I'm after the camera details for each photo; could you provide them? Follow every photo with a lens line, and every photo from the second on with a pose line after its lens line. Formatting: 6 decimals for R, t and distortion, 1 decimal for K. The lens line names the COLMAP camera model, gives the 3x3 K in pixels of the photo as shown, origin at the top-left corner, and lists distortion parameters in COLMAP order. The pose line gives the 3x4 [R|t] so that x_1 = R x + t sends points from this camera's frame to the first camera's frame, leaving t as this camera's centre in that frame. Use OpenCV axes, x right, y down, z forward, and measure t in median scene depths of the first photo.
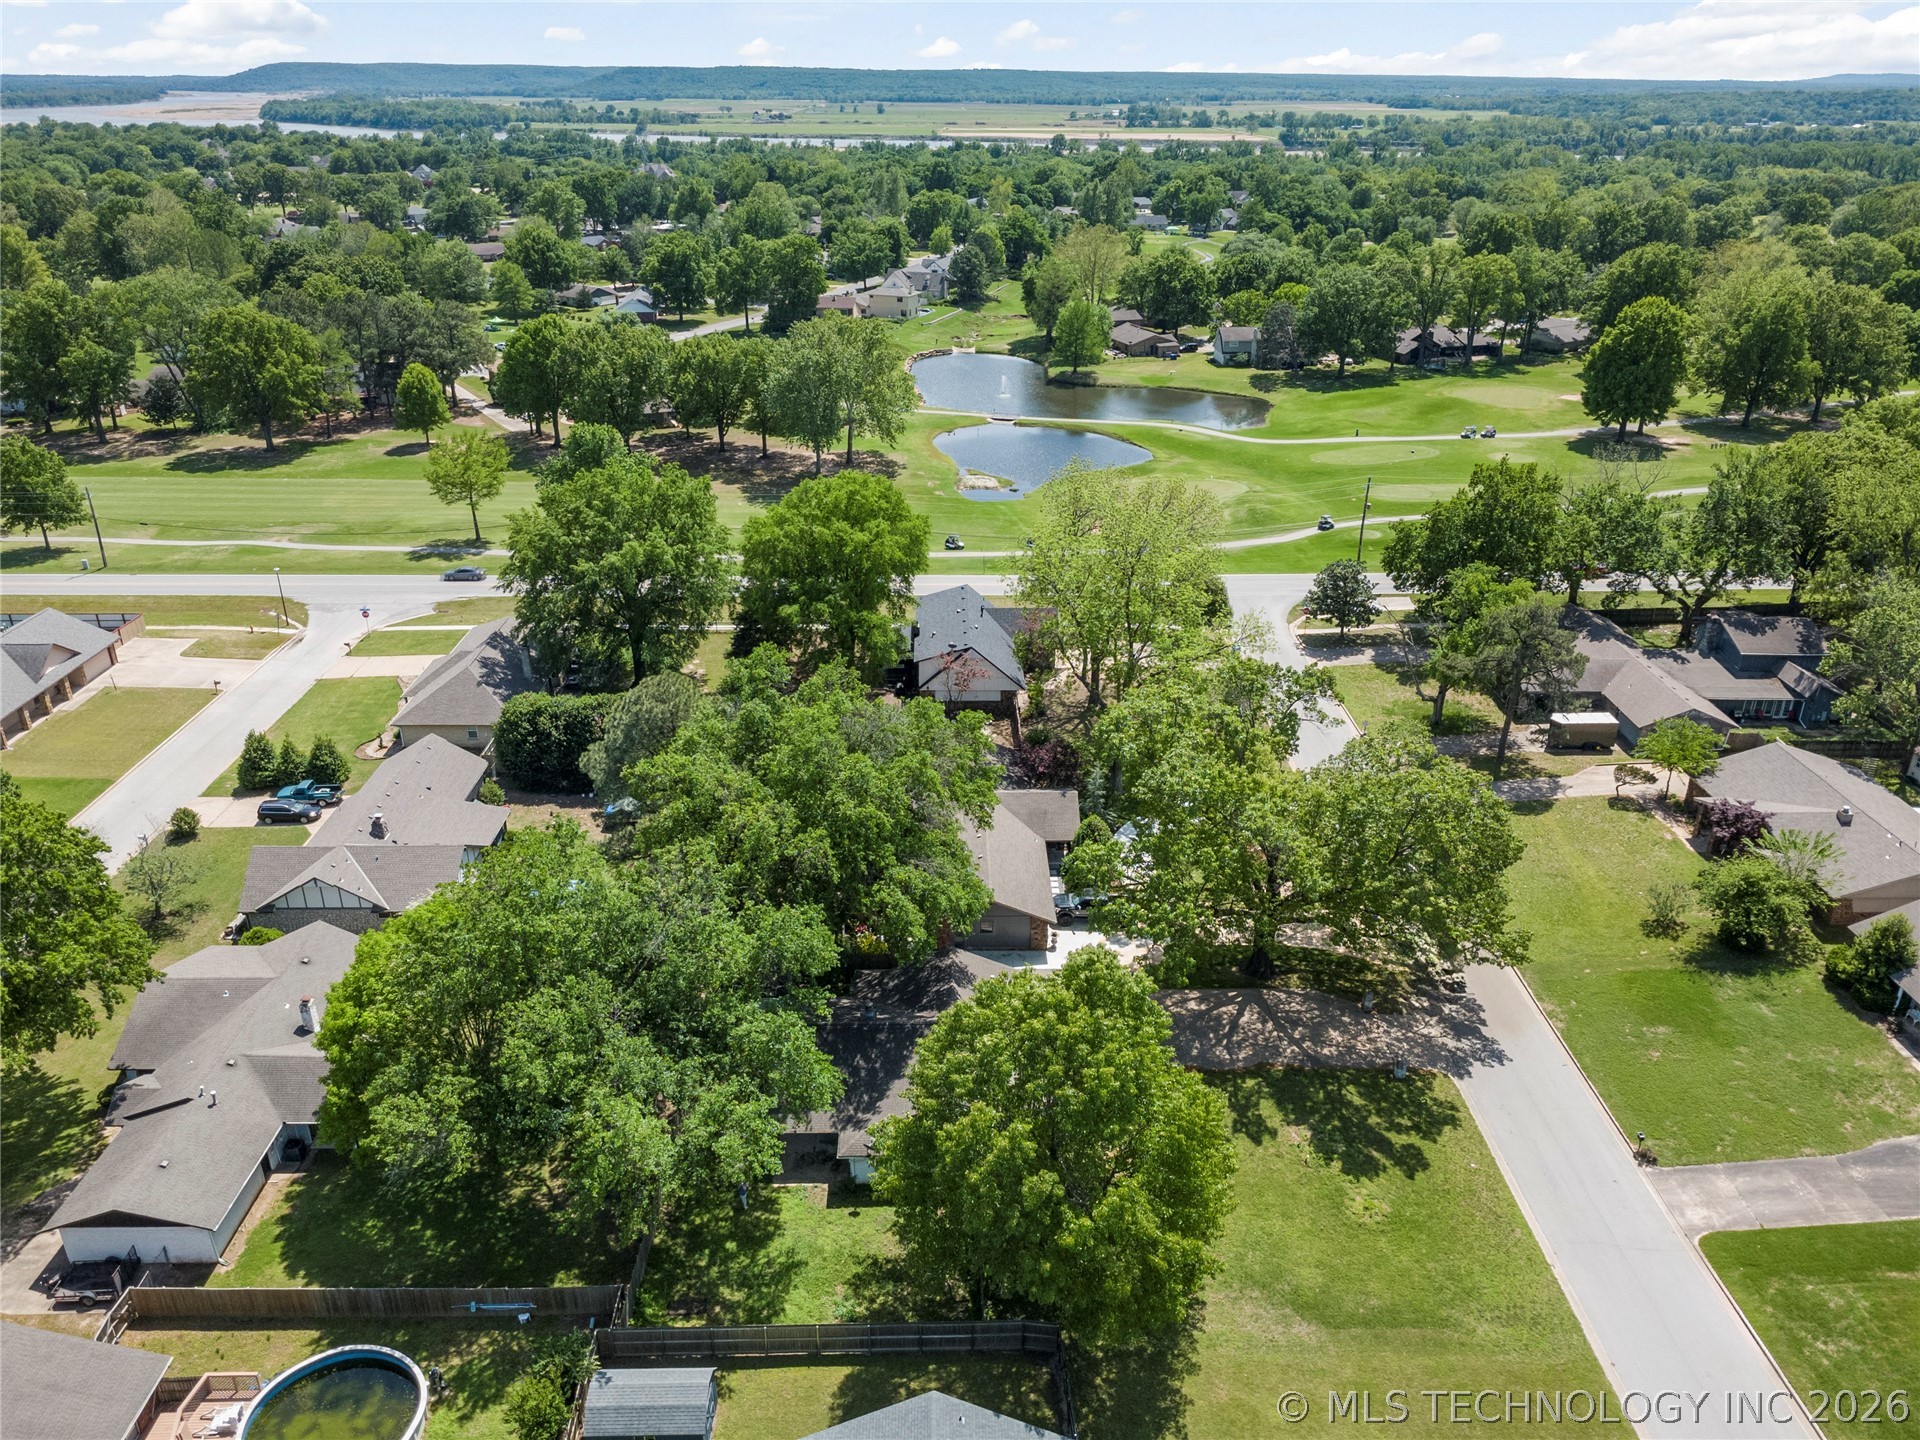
lens RADIAL K [[1392.6, 0, 952.5], [0, 1392.6, 728.1], [0, 0, 1]] dist [0.003551, 0.002812]
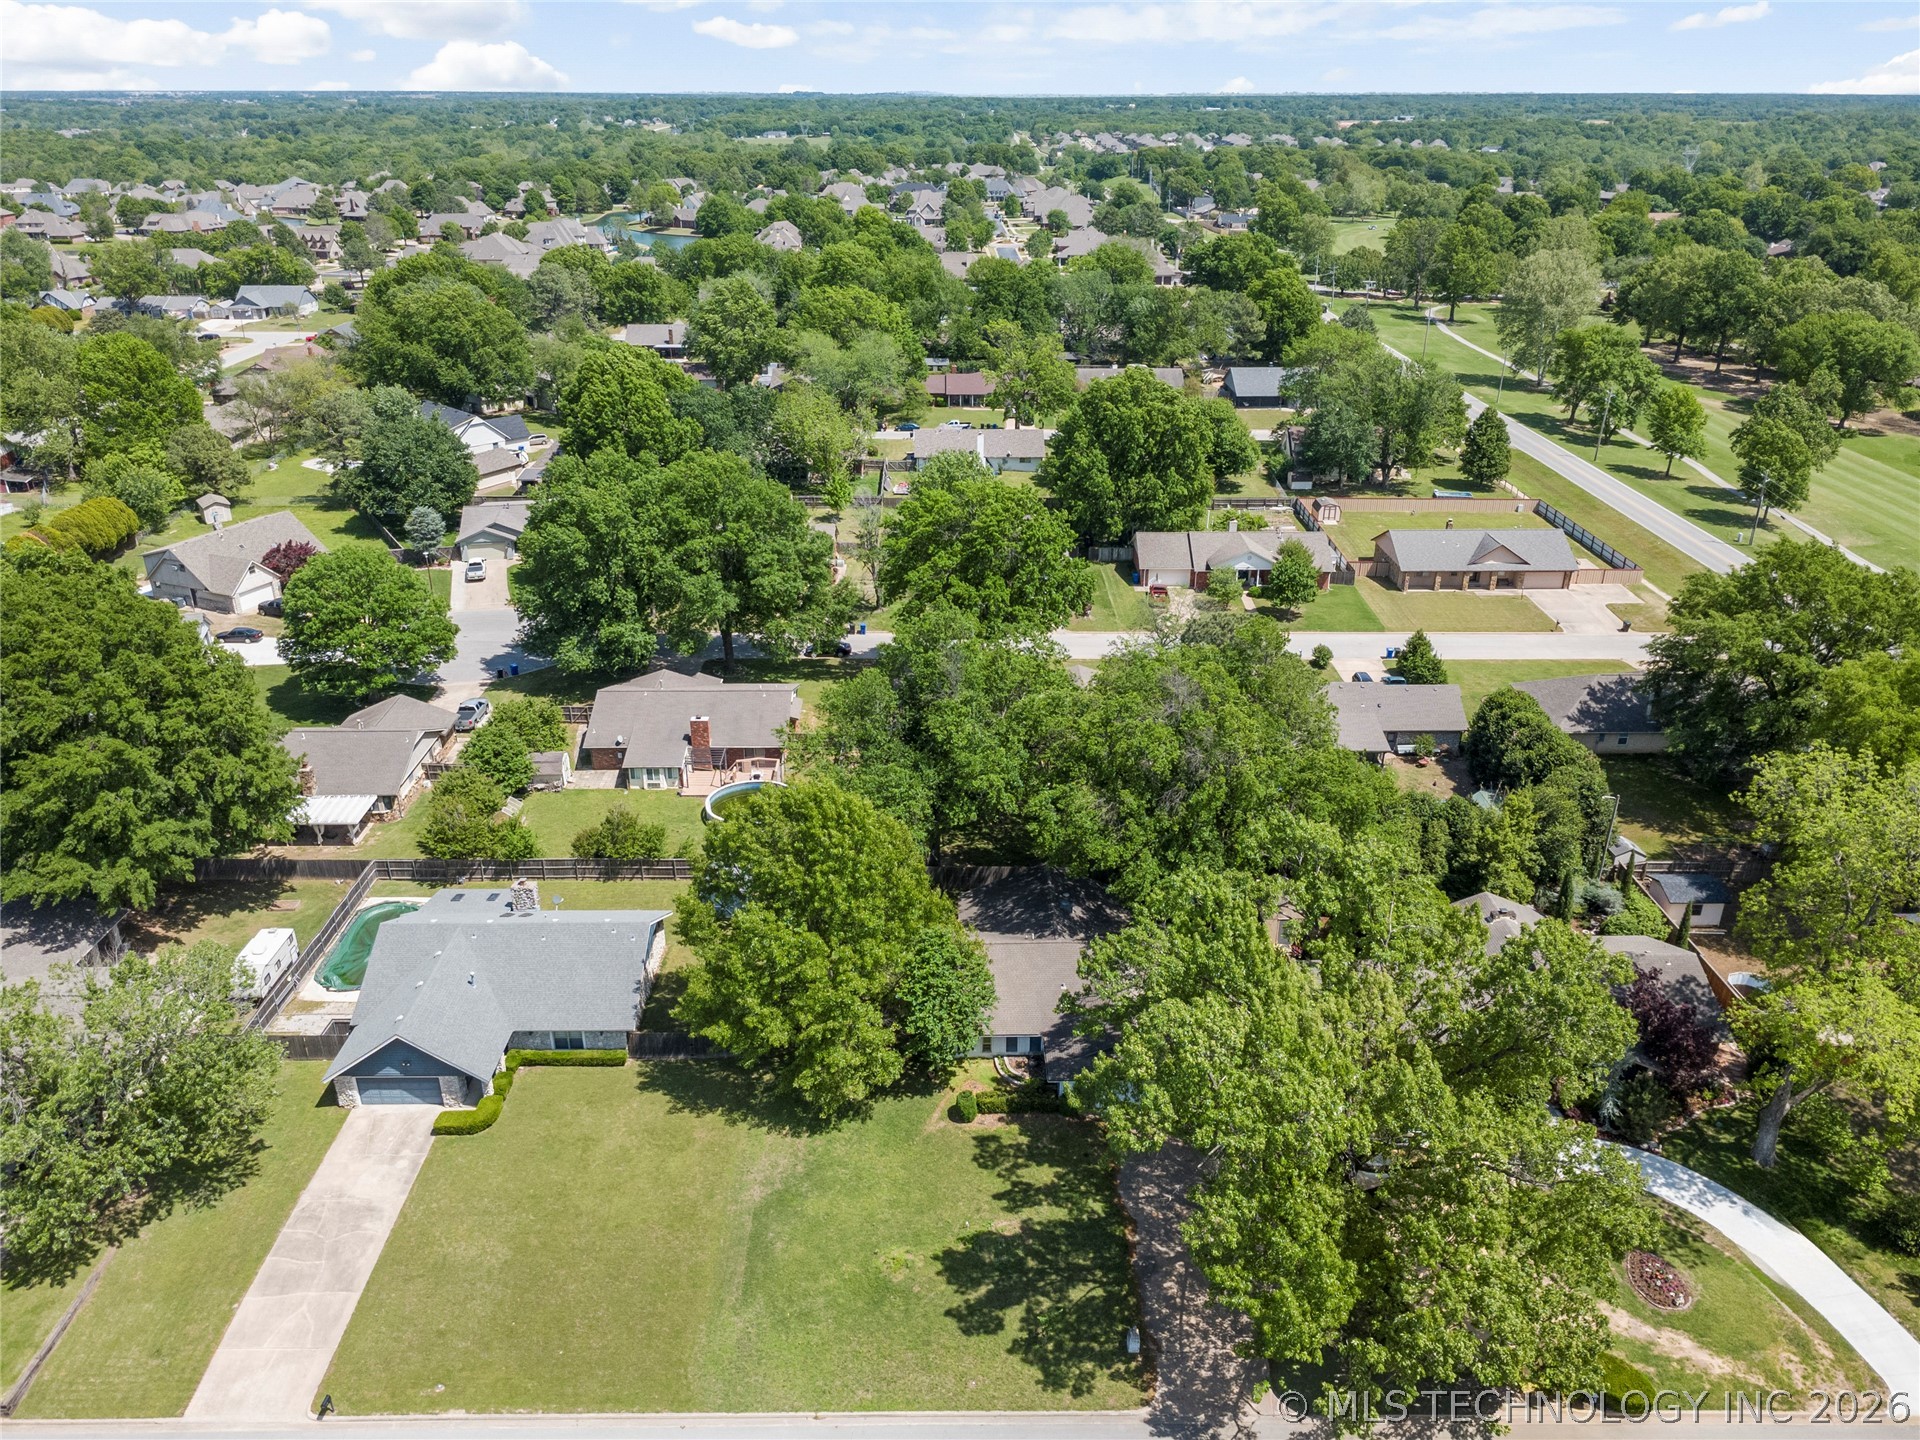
lens RADIAL K [[1392.6, 0, 952.5], [0, 1392.6, 728.1], [0, 0, 1]] dist [0.003551, 0.002812]
pose [[0.004469, 0.412471, -0.910960, 0.320630], [-0.423905, 0.825850, 0.371855, -0.104649], [0.905696, 0.384499, 0.178539, 0.232888]]
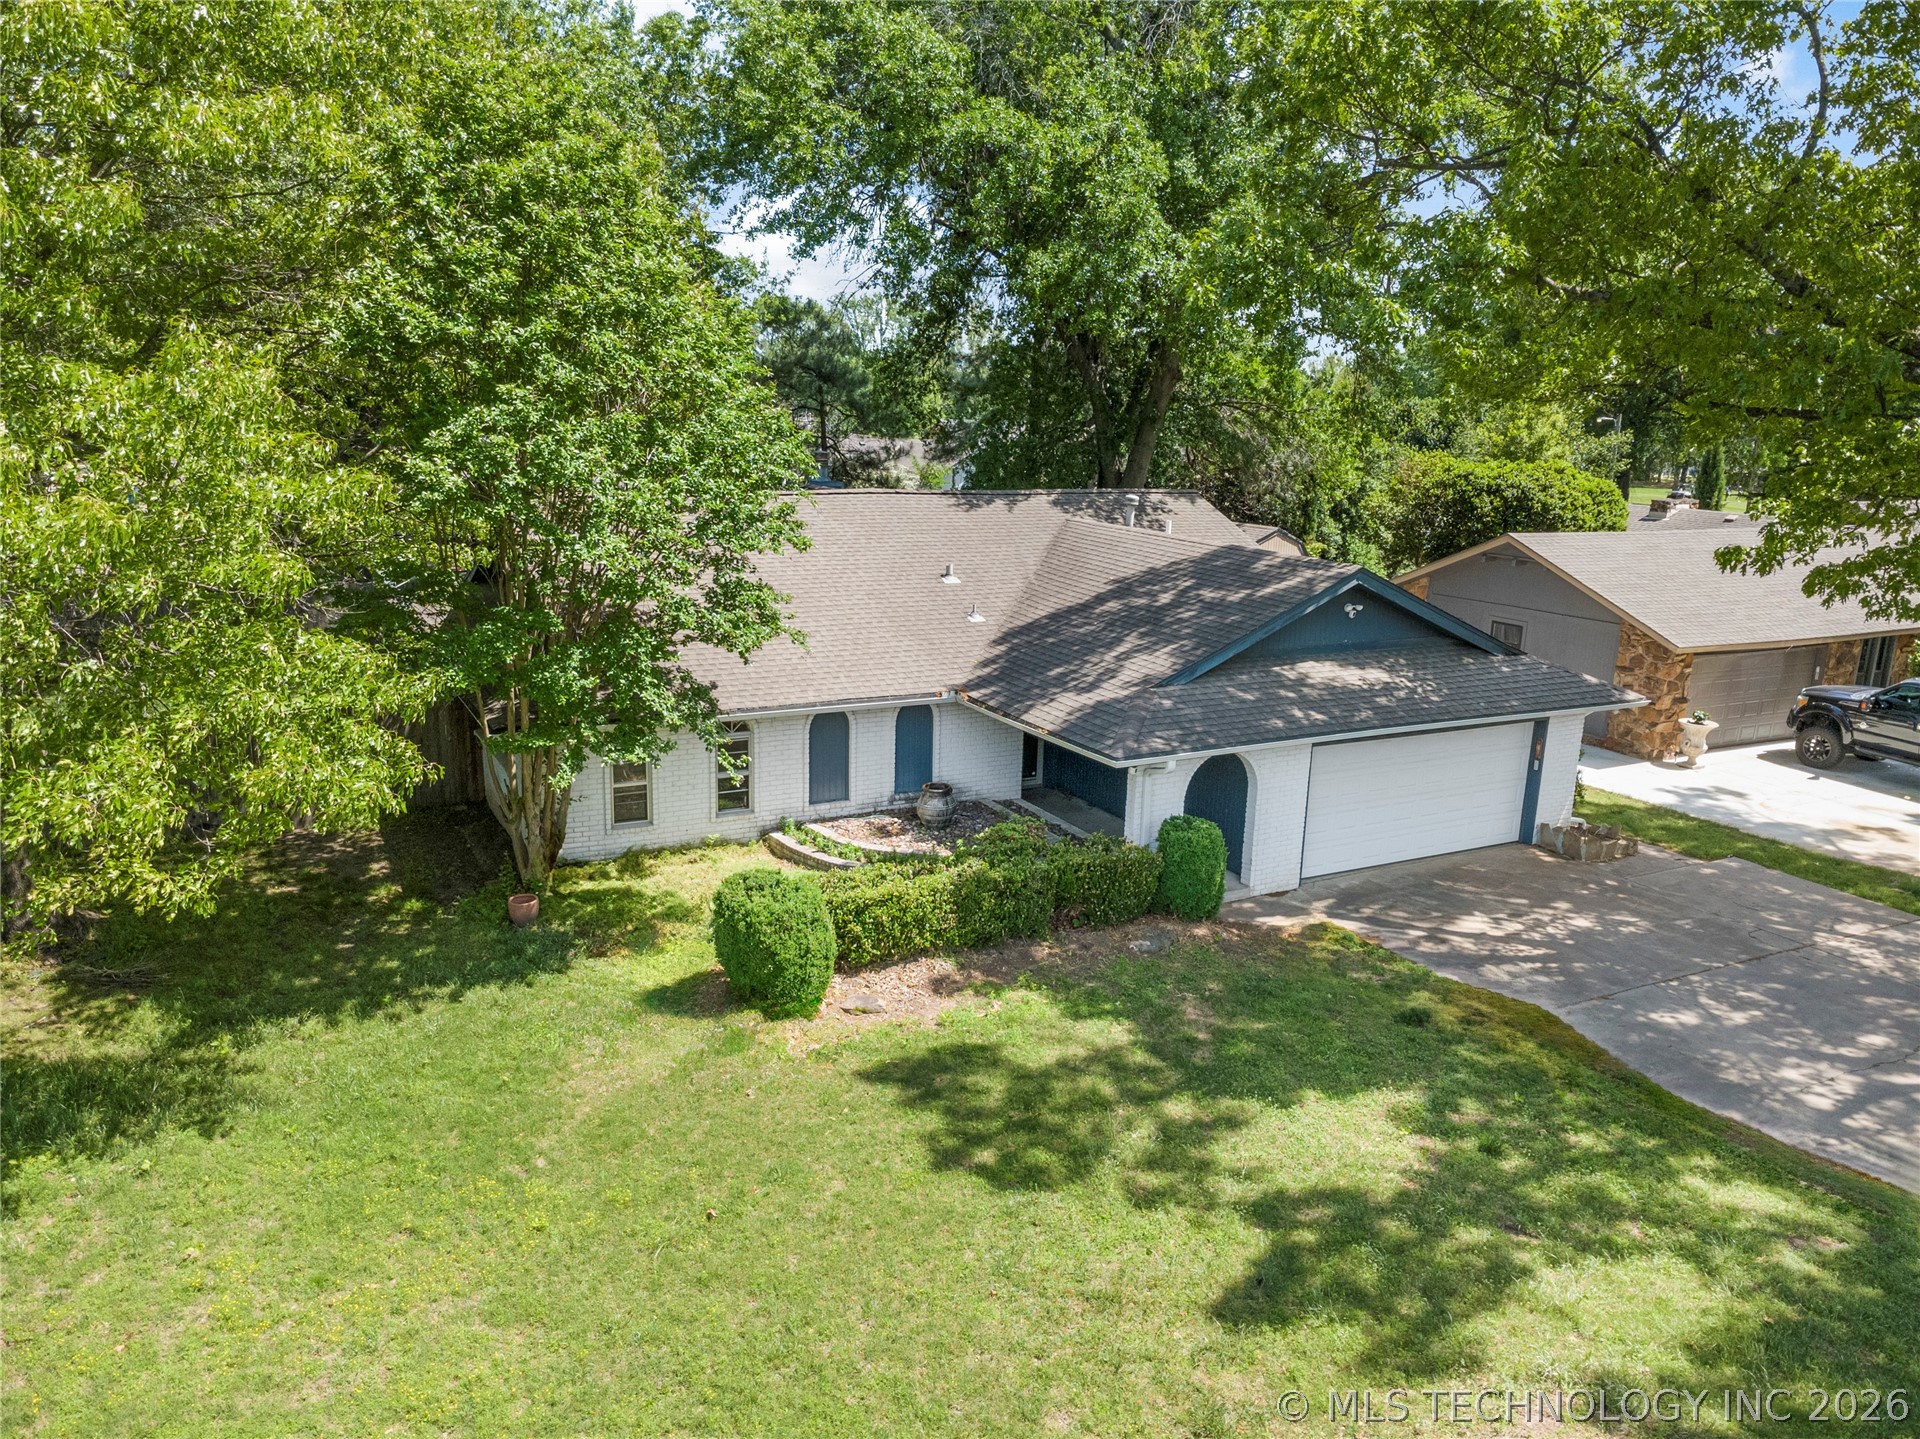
lens RADIAL K [[1392.6, 0, 952.5], [0, 1392.6, 727.6], [0, 0, 1]] dist [0.003551, 0.002812]
pose [[0.458096, 0.227480, -0.859303, 0.100337], [-0.402591, 0.914964, 0.027593, 0.087423], [0.792508, 0.333307, 0.510723, 0.304065]]
